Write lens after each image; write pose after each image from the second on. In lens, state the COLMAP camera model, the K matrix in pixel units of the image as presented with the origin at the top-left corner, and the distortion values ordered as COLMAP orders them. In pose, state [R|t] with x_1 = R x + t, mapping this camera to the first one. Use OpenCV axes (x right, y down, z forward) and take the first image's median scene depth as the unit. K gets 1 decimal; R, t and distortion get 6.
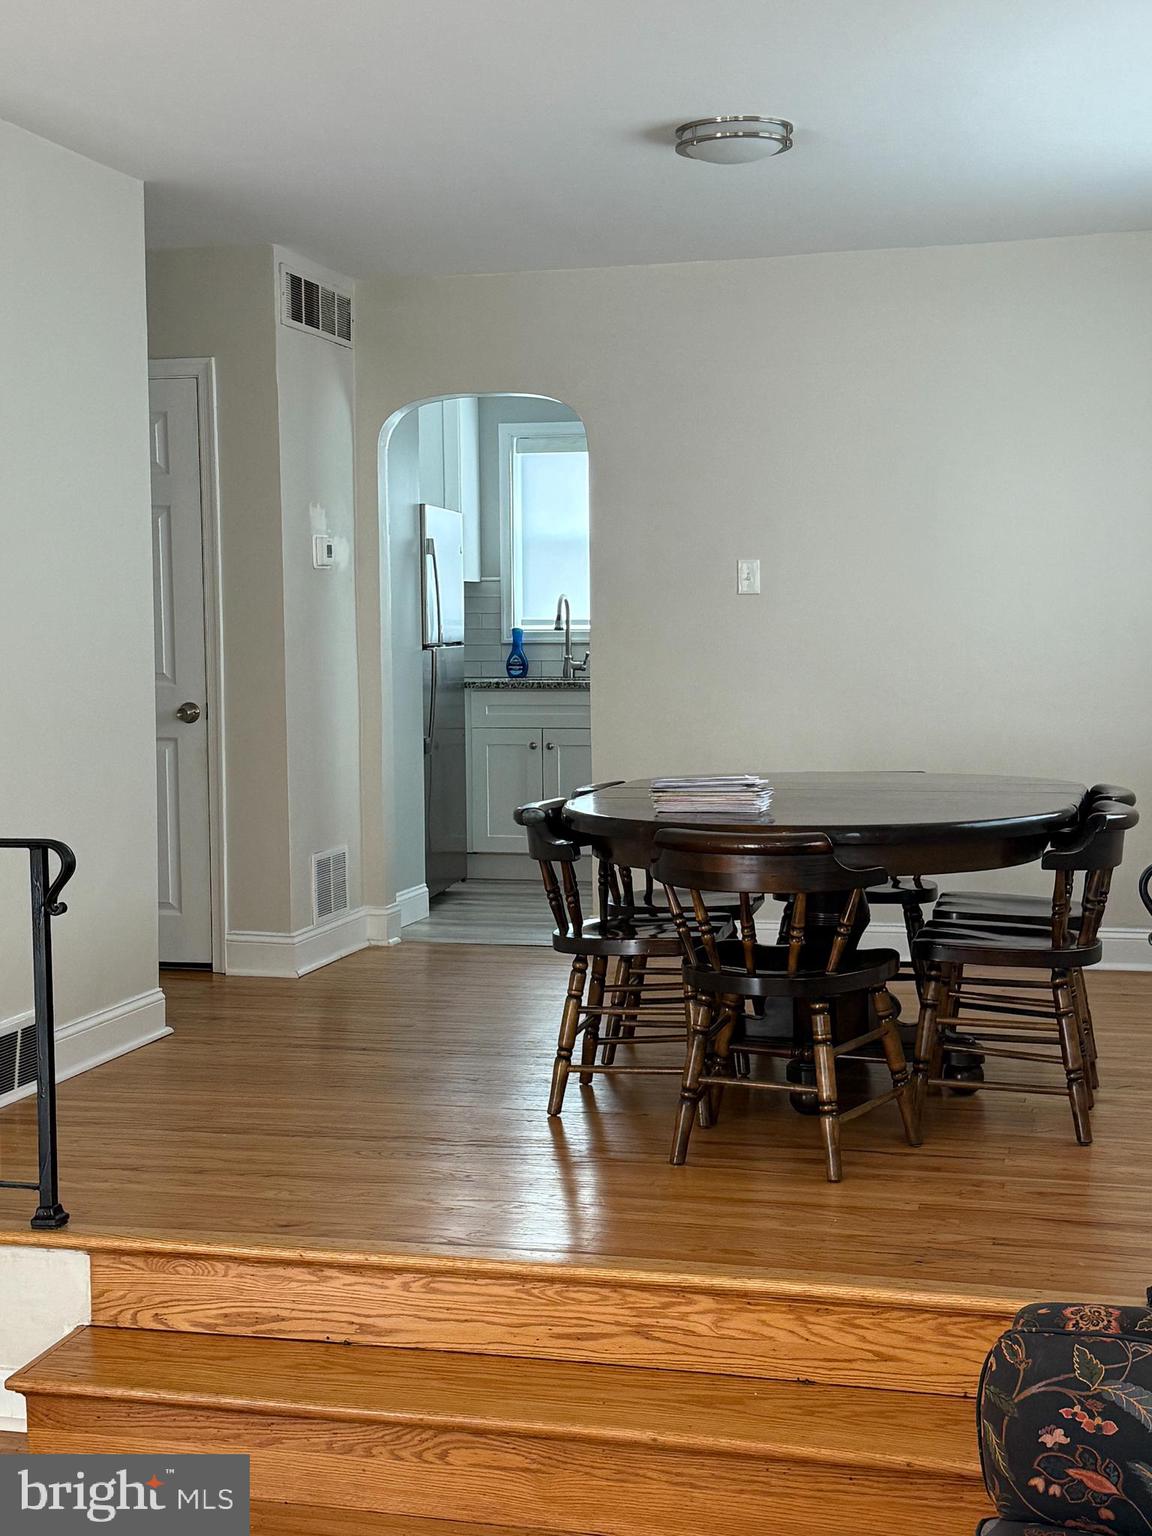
lens RADIAL K [[2134.6, 0, 575.4], [0, 2134.6, 767.0], [0, 0, 1]] dist [0.121123, 0.000000]
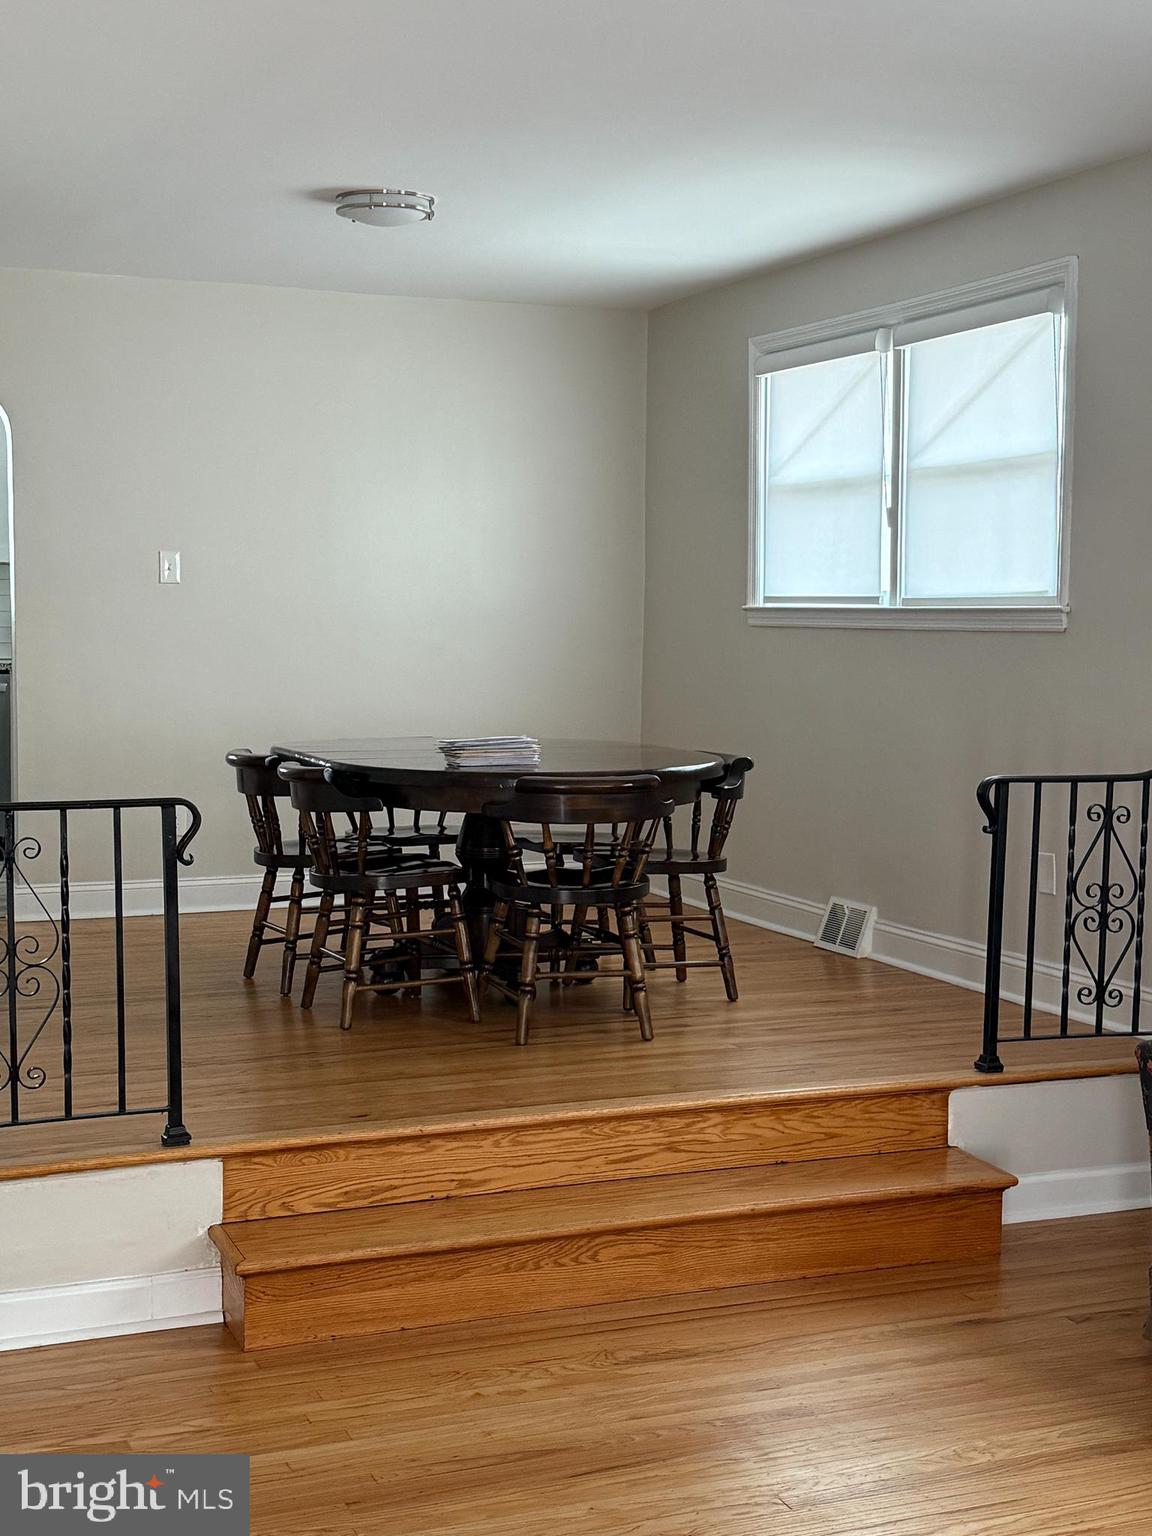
lens RADIAL K [[2134.6, 0, 576.6], [0, 2134.6, 768.2], [0, 0, 1]] dist [0.121123, 0.000000]
pose [[0.789575, -0.028975, 0.612969, -0.800854], [0.025439, 0.999571, 0.014481, 0.007537], [-0.613126, 0.004159, 0.789974, -0.009480]]
